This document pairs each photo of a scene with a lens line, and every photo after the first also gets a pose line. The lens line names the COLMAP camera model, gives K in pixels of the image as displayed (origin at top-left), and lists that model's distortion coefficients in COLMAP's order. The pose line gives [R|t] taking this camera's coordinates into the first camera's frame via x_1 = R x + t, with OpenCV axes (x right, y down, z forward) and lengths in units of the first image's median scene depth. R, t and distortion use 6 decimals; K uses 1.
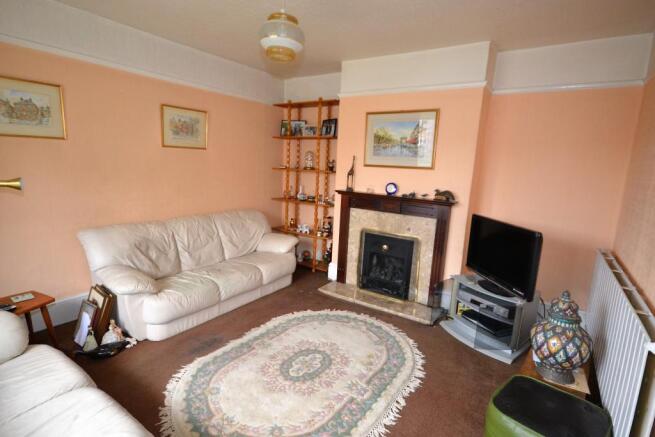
lens RADIAL K [[336.5, 0, 327.5], [0, 336.5, 218.5], [0, 0, 1]] dist [-0.001727, -0.000048]
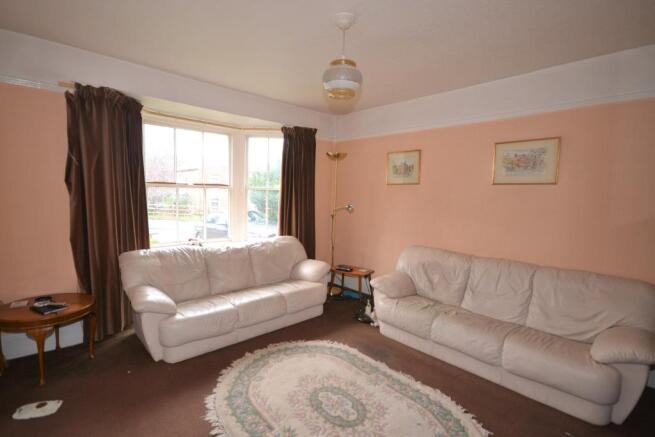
lens RADIAL K [[324.4, 0, 327.5], [0, 324.4, 218.5], [0, 0, 1]] dist [0.029992, 0.000069]
pose [[-0.242117, 0.032038, -0.969718, 0.751560], [-0.190970, 0.978330, 0.080003, -0.128278], [0.951268, 0.204557, -0.230752, 1.009702]]
